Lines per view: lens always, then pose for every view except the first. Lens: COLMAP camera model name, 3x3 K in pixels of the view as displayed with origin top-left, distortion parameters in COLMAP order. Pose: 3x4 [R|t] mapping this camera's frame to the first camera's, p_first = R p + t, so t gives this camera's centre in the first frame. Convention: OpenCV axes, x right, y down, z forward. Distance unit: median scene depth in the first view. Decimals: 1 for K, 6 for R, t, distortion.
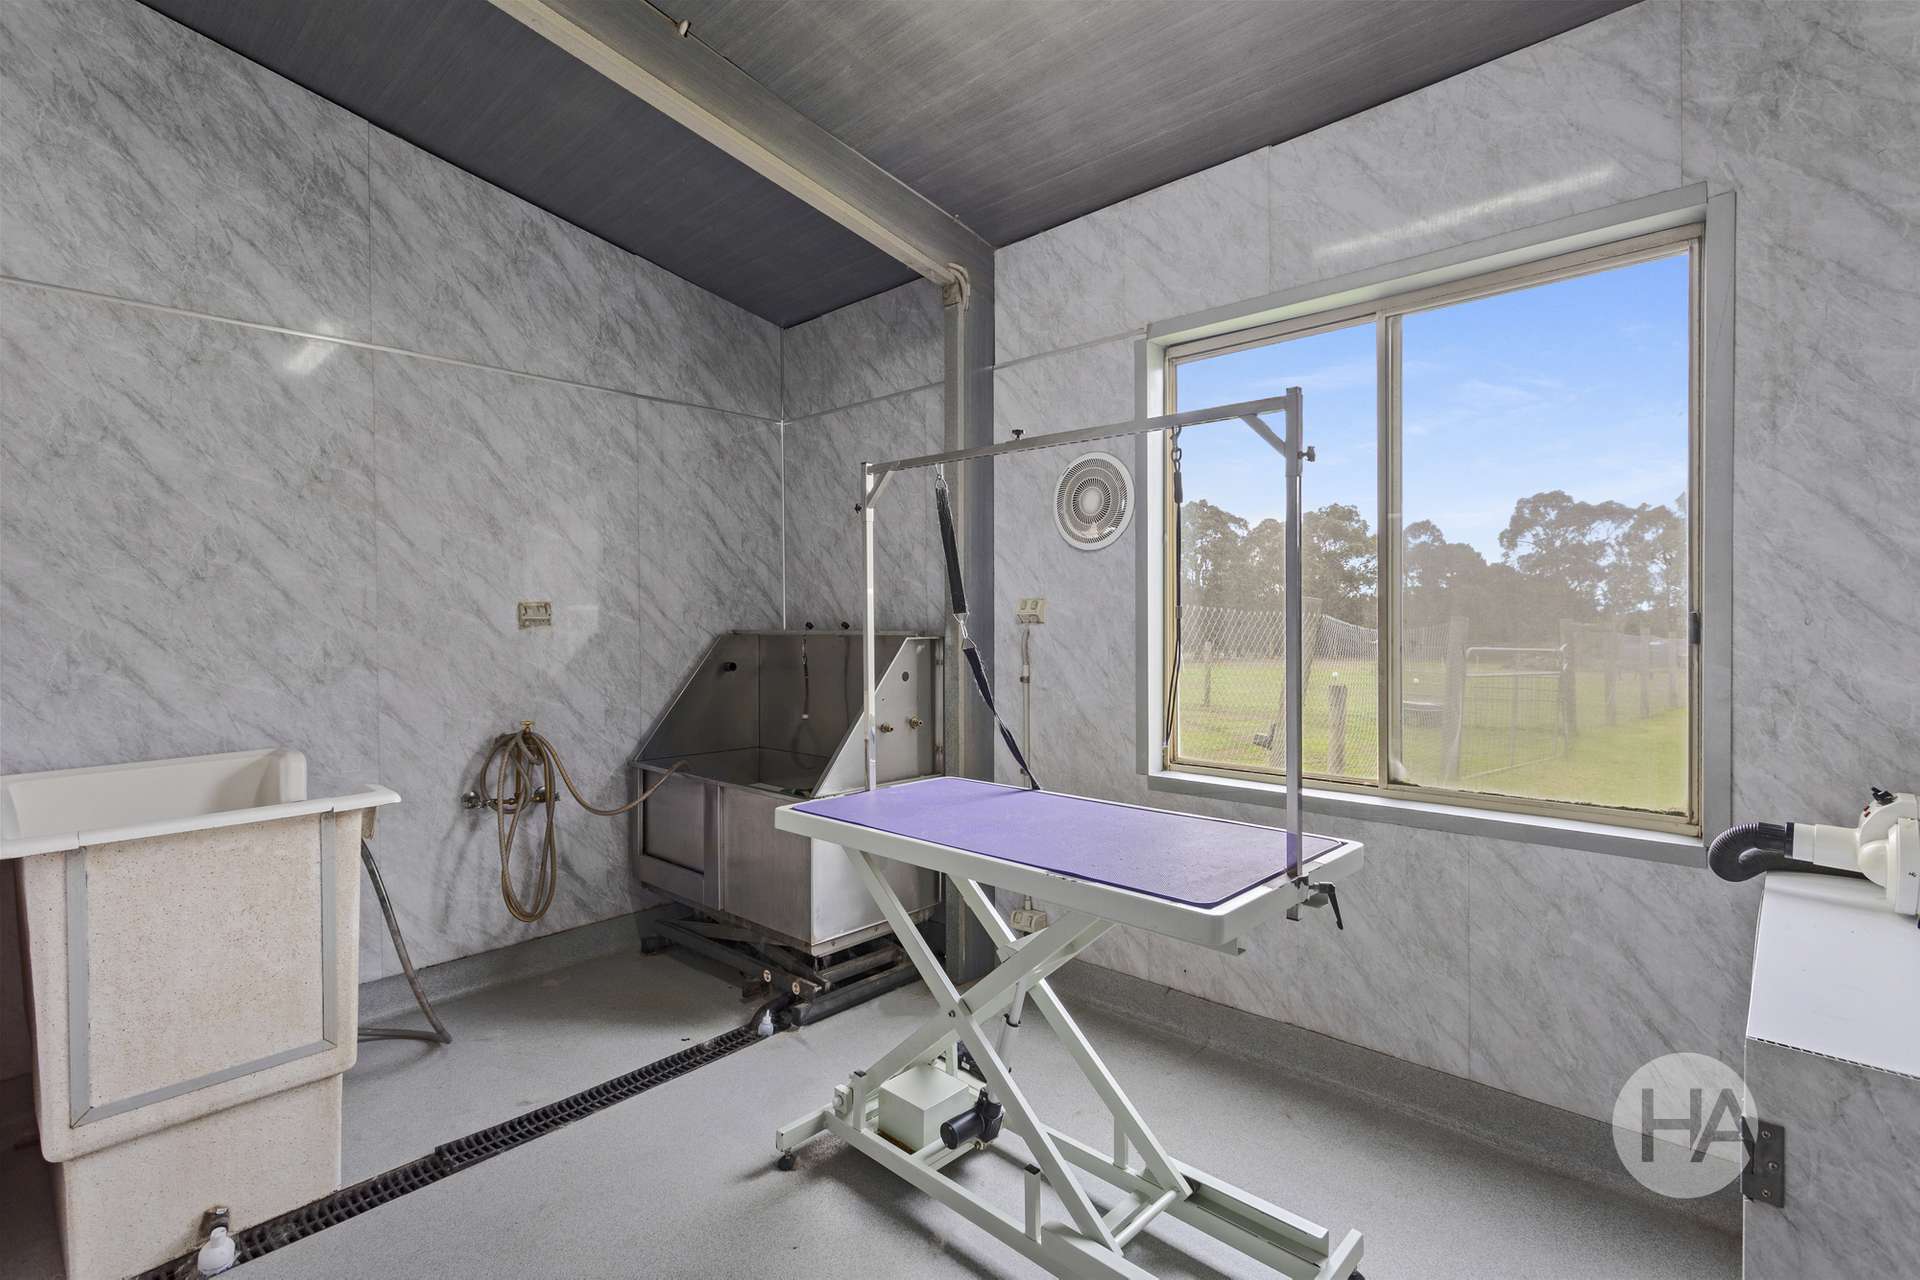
lens RADIAL K [[898.9, 0, 955.7], [0, 898.9, 627.1], [0, 0, 1]] dist [0.001034, 0.000118]
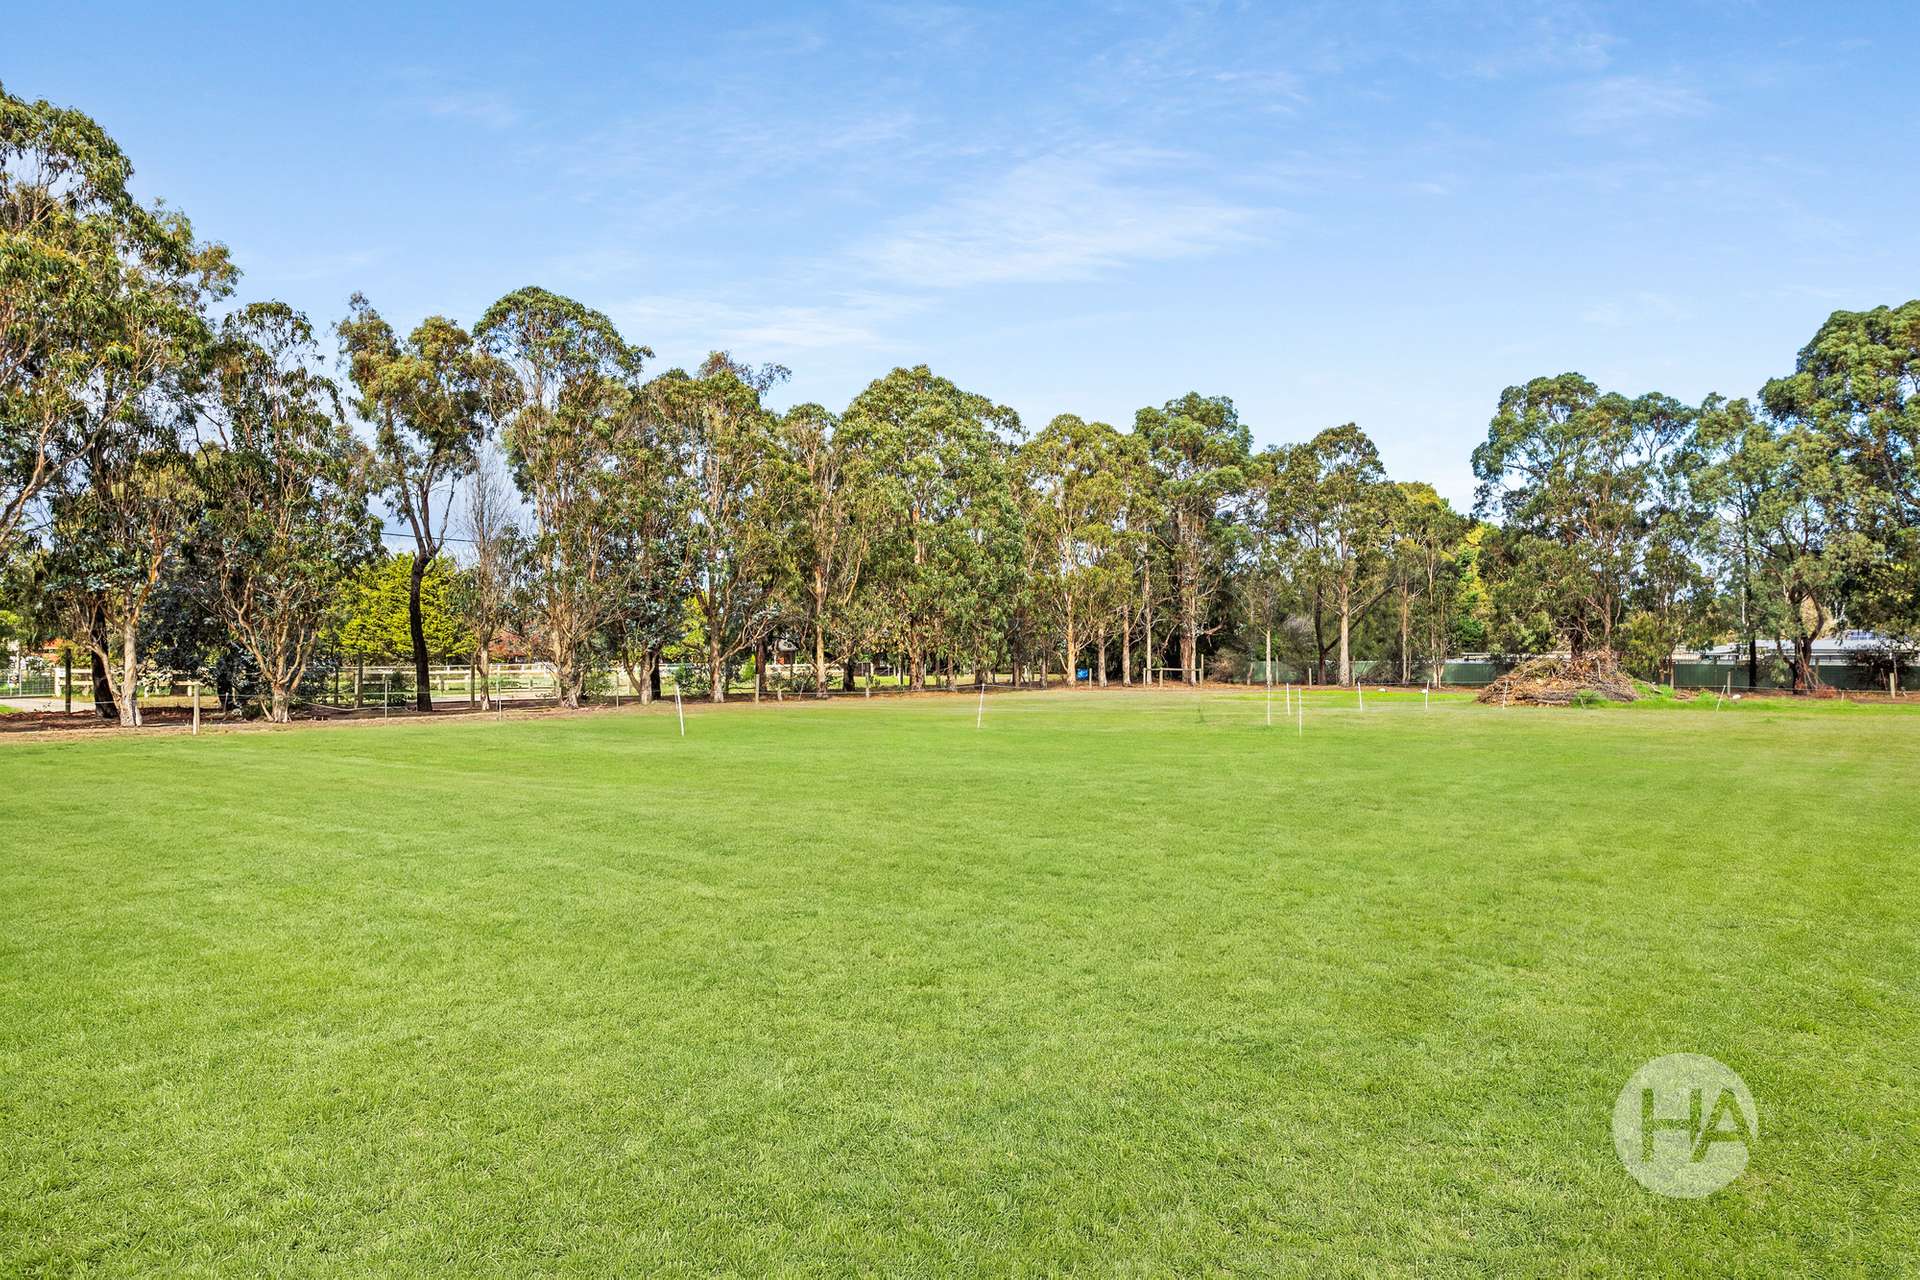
lens RADIAL K [[1612.3, 0, 961.3], [0, 1612.3, 640.2], [0, 0, 1]] dist [0.001107, -0.001202]
pose [[0.971070, -0.008202, 0.238655, 0.079736], [0.006434, 0.999946, 0.008187, -0.000779], [-0.238709, -0.006415, 0.971070, 0.141342]]
